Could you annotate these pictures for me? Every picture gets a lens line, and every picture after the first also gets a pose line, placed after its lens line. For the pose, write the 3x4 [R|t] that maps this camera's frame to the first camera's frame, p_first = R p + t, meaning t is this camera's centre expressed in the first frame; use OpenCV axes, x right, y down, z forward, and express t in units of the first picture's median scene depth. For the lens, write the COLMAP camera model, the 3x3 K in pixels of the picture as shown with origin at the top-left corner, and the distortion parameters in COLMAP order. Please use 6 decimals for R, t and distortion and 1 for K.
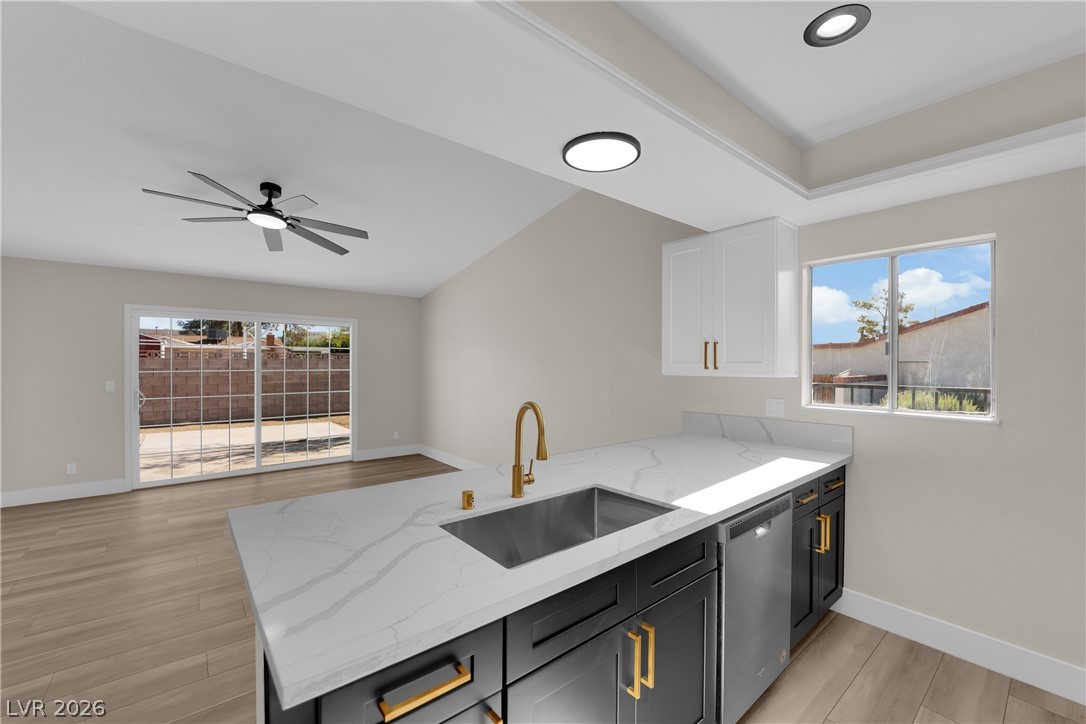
lens RADIAL K [[438.0, 0, 539.8], [0, 438.0, 363.7], [0, 0, 1]] dist [-0.007795, -0.005321]
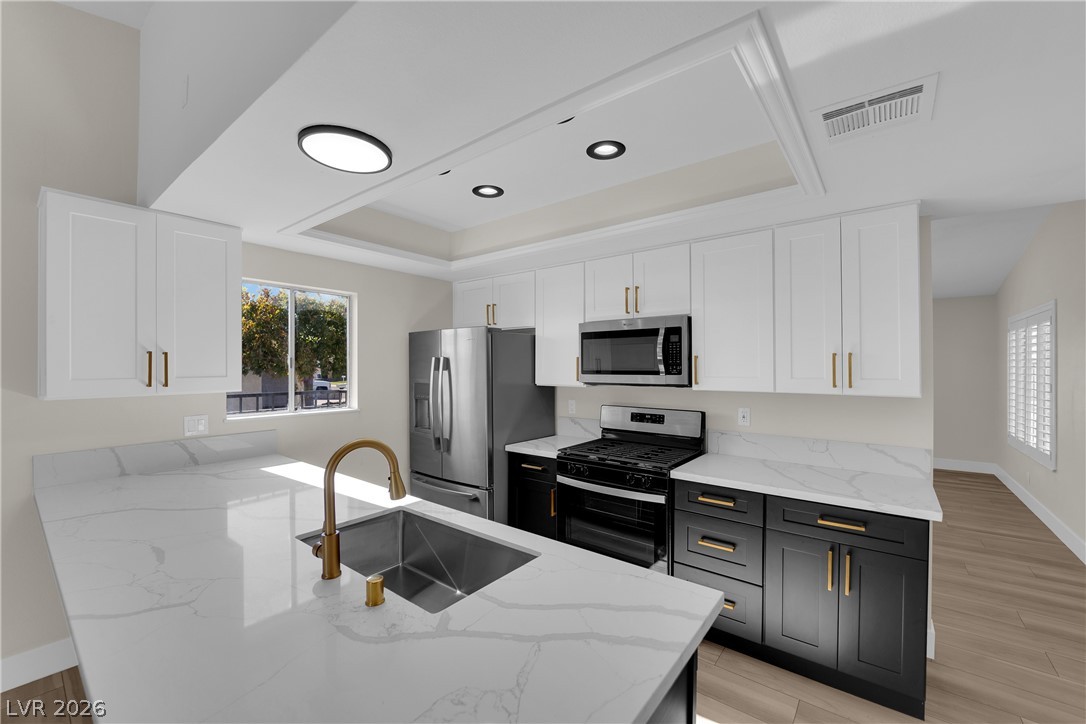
lens RADIAL K [[438.0, 0, 539.8], [0, 438.0, 363.7], [0, 0, 1]] dist [-0.007795, -0.005321]
pose [[-0.213063, -0.001399, 0.977038, -0.498575], [0.000057, 0.999999, 0.001444, -0.028624], [-0.977039, 0.000363, -0.213062, 0.492881]]
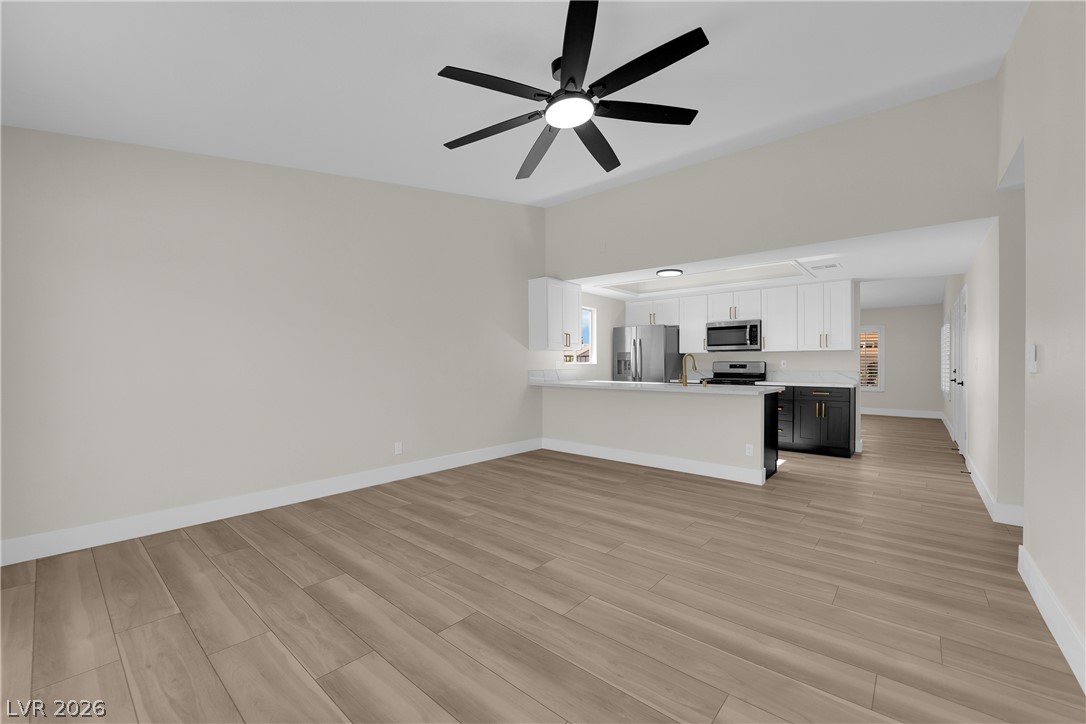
lens RADIAL K [[438.0, 0, 539.8], [0, 438.0, 363.7], [0, 0, 1]] dist [-0.007795, -0.005321]
pose [[-0.170949, -0.002362, 0.985277, -1.656933], [-0.002372, 0.999995, 0.001985, 0.091705], [-0.985277, -0.001997, -0.170954, 1.473476]]
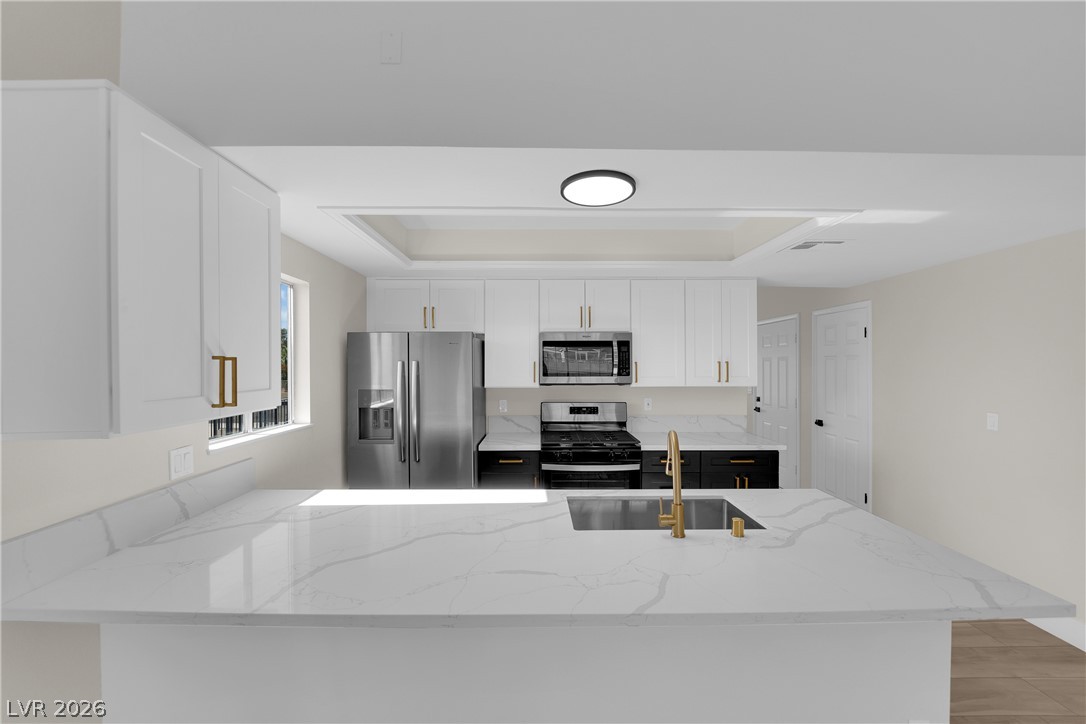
lens RADIAL K [[438.0, 0, 539.8], [0, 438.0, 363.7], [0, 0, 1]] dist [-0.007795, -0.005321]
pose [[-0.777834, -0.004478, 0.628453, -0.247487], [-0.002622, 0.999989, 0.003880, -0.043259], [-0.628464, 0.001370, -0.777838, 1.158434]]
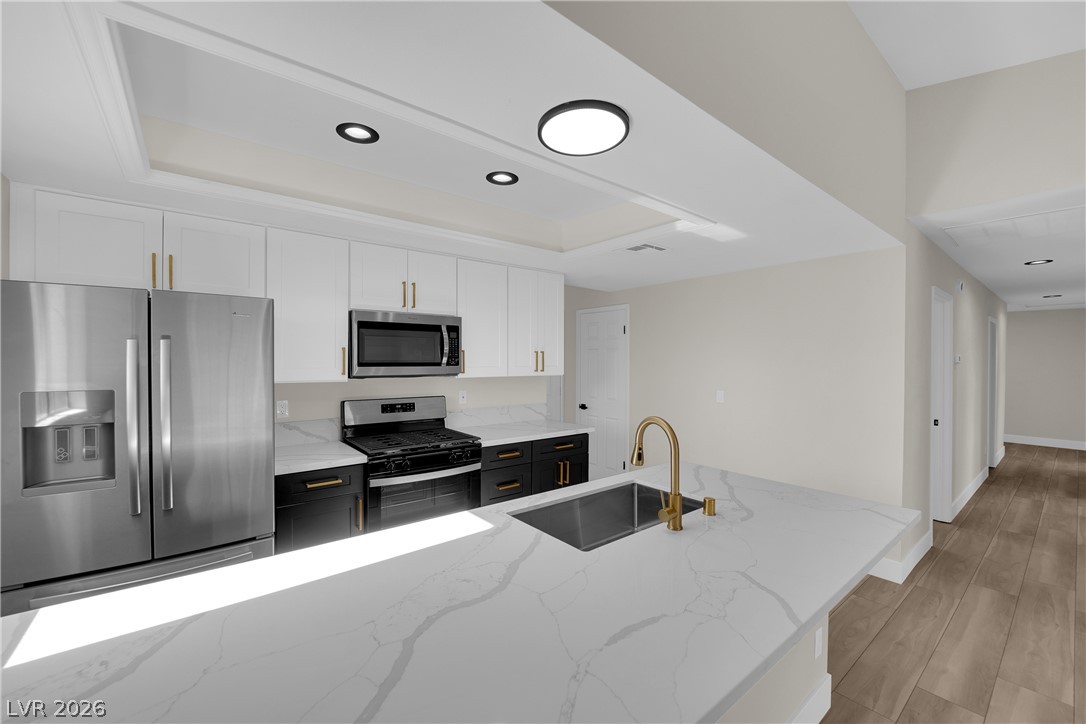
lens RADIAL K [[436.6, 0, 539.6], [0, 436.6, 362.7], [0, 0, 1]] dist [-0.015450, 0.000416]
pose [[-0.999860, -0.009311, 0.013871, 0.127193], [-0.009234, 0.999942, 0.005594, -0.019304], [-0.013922, 0.005465, -0.999888, 1.130682]]
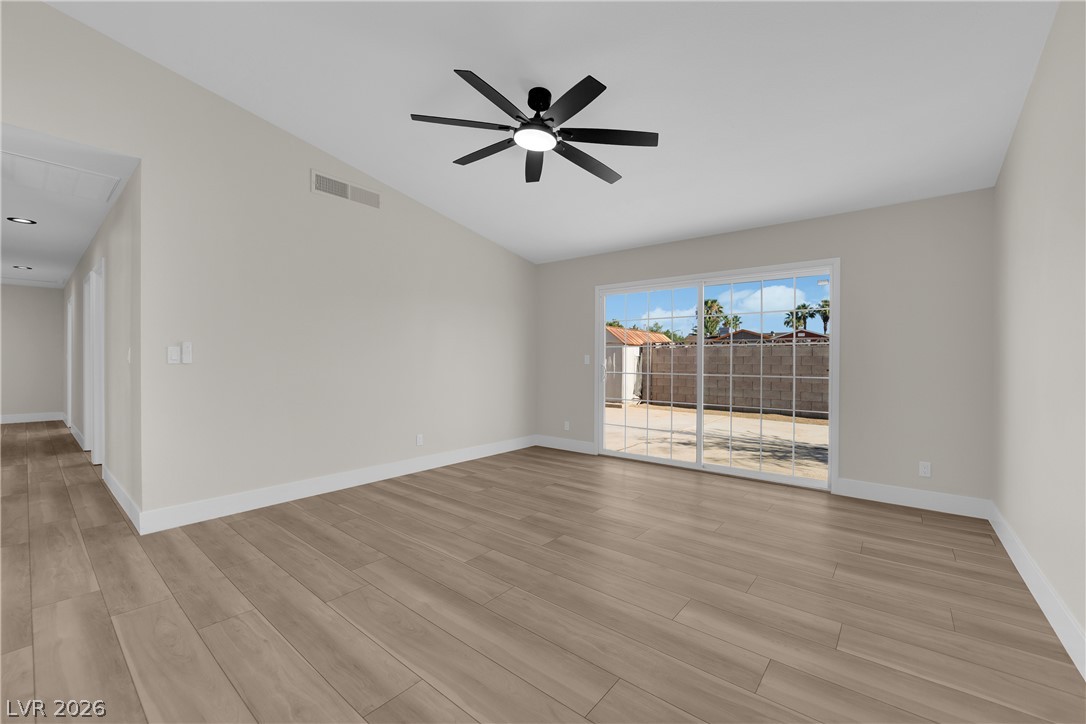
lens RADIAL K [[438.0, 0, 539.8], [0, 438.0, 363.7], [0, 0, 1]] dist [-0.007795, -0.005321]
pose [[0.192898, 0.005104, -0.981206, 0.202194], [-0.007386, 0.999966, 0.003750, 0.098591], [0.981191, 0.006524, 0.192929, 1.082861]]
